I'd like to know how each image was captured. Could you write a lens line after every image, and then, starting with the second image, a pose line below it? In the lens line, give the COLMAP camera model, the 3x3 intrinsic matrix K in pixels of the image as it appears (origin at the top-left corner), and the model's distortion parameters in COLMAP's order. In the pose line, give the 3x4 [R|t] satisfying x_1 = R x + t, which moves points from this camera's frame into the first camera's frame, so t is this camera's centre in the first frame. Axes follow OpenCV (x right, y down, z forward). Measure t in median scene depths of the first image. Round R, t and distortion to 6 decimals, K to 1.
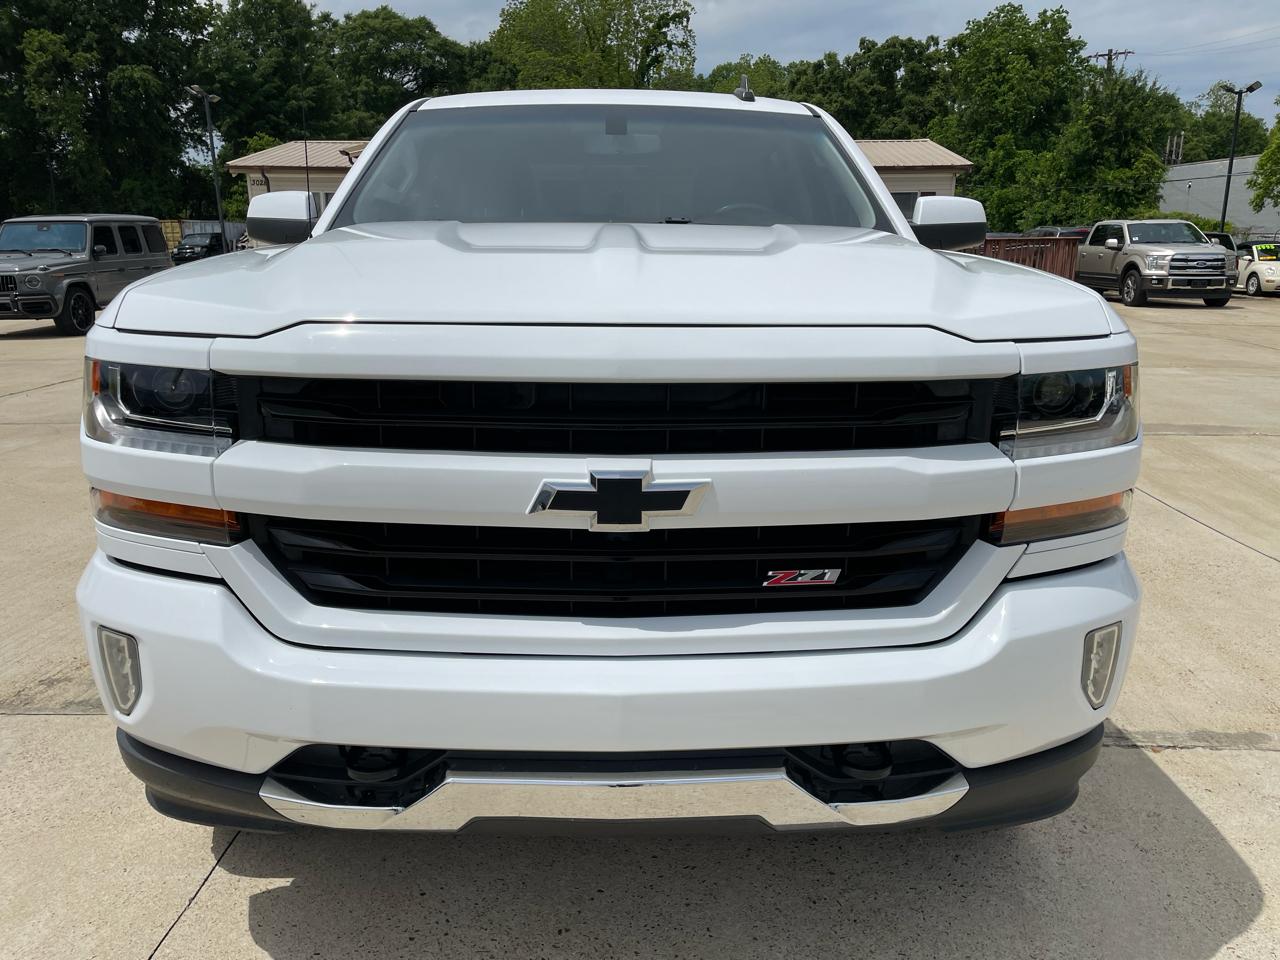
lens RADIAL K [[985.7, 0, 643.5], [0, 985.7, 487.5], [0, 0, 1]] dist [0.011179, -0.001737]
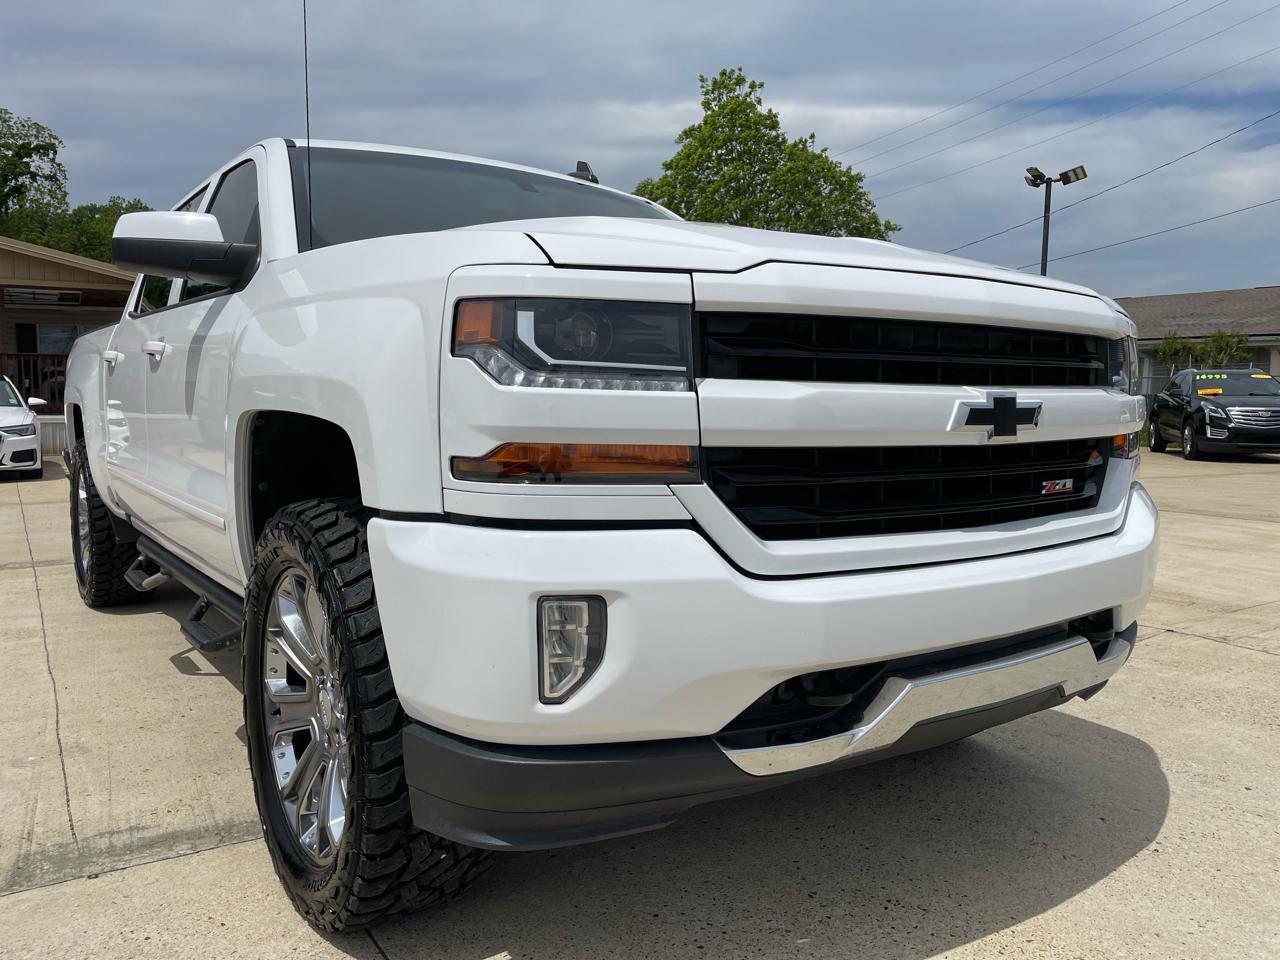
lens RADIAL K [[975.2, 0, 645.4], [0, 975.2, 478.7], [0, 0, 1]] dist [0.072112, -0.103370]
pose [[0.825511, -0.046898, 0.562434, -0.679850], [0.136250, 0.983626, -0.117963, 0.108206], [-0.547692, 0.174012, 0.818385, 0.161598]]
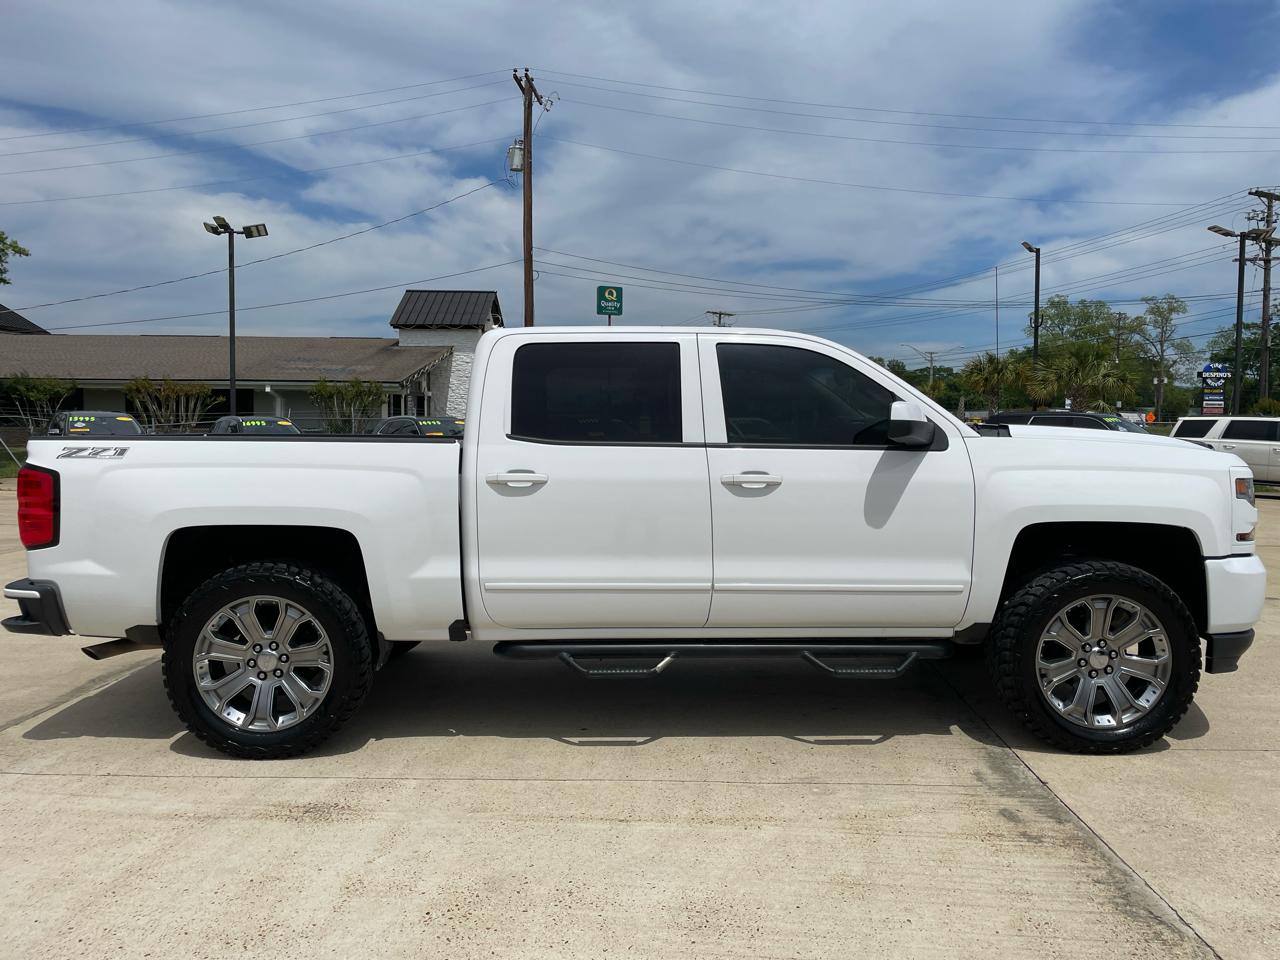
lens RADIAL K [[975.2, 0, 645.4], [0, 975.2, 478.7], [0, 0, 1]] dist [0.072112, -0.103370]
pose [[0.008922, -0.060887, 0.998105, -2.335927], [0.243955, 0.968117, 0.056877, -0.498684], [-0.969745, 0.242985, 0.023491, 1.829235]]
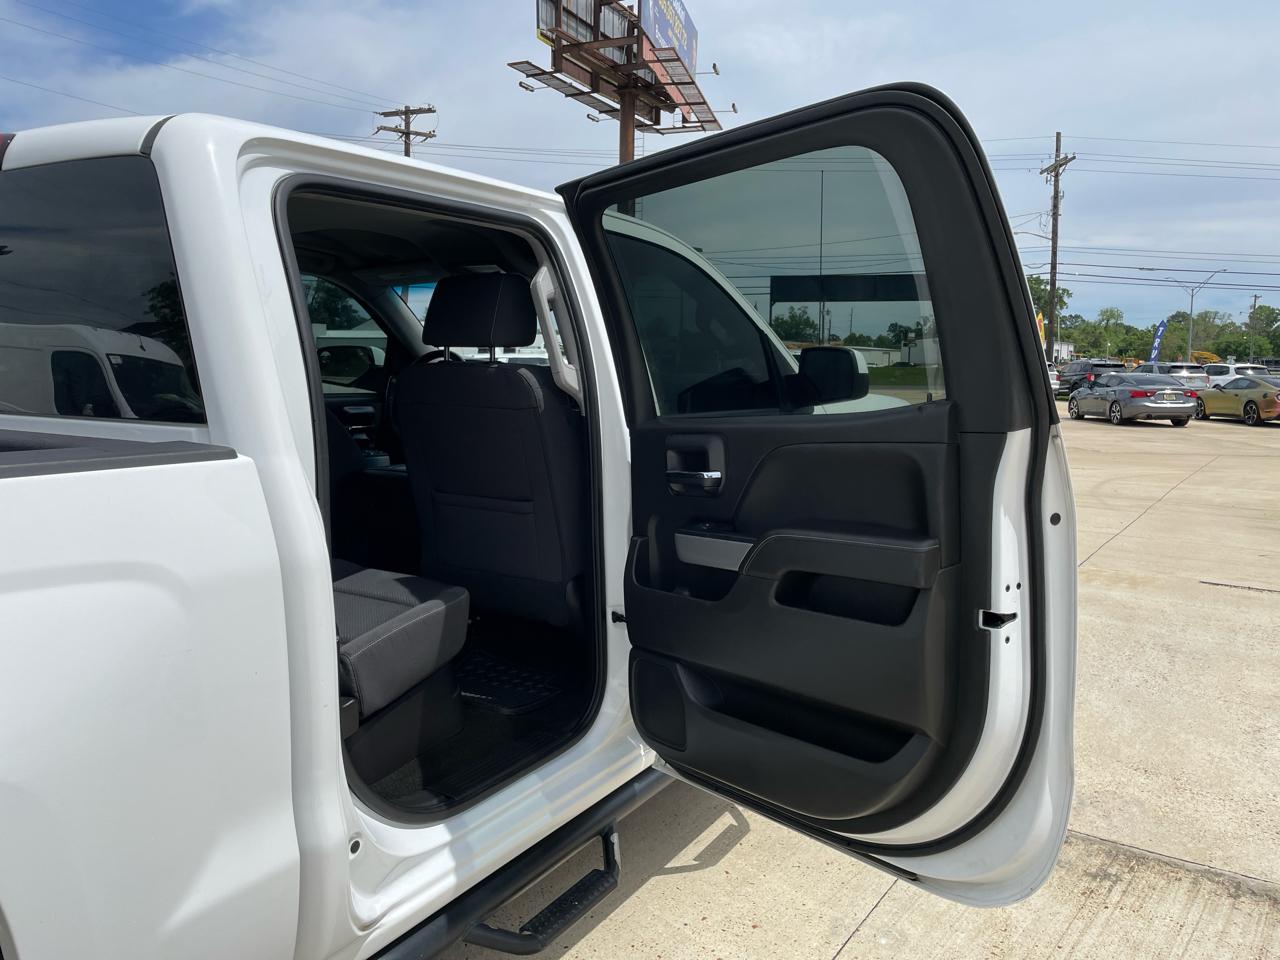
lens RADIAL K [[1003.2, 0, 640.2], [0, 1003.2, 496.3], [0, 0, 1]] dist [0.068459, -0.104829]
pose [[-0.839753, -0.086353, 0.536057, -0.993807], [0.120310, 0.933139, 0.338789, -0.712276], [-0.529471, 0.348992, -0.773217, 2.594078]]
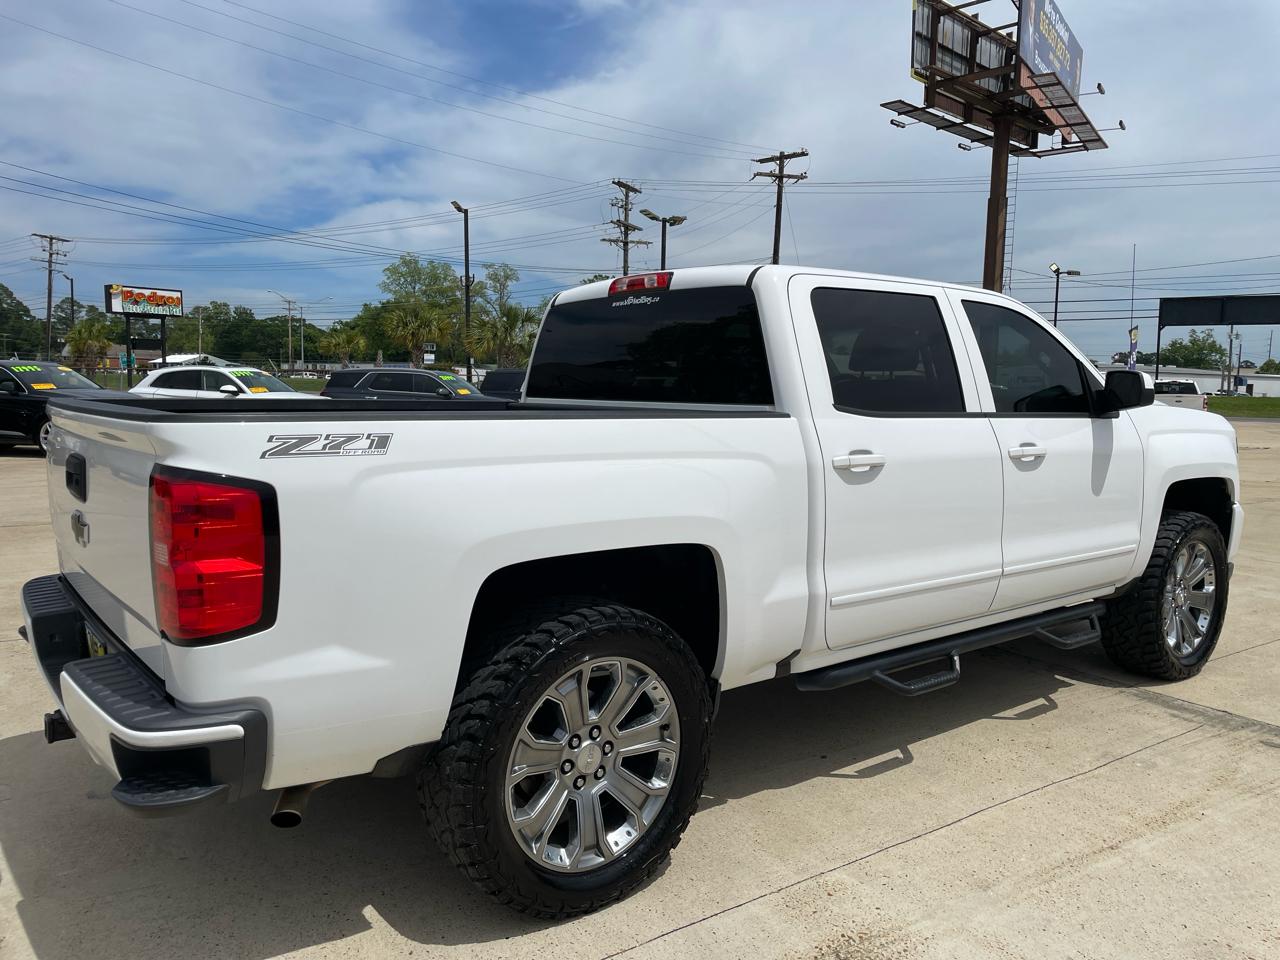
lens RADIAL K [[973.4, 0, 640.5], [0, 973.4, 472.1], [0, 0, 1]] dist [0.070131, -0.097300]
pose [[-0.599057, -0.087460, 0.795916, -1.440258], [0.180154, 0.953808, 0.240405, -0.854071], [-0.780177, 0.287403, -0.555629, 3.204230]]
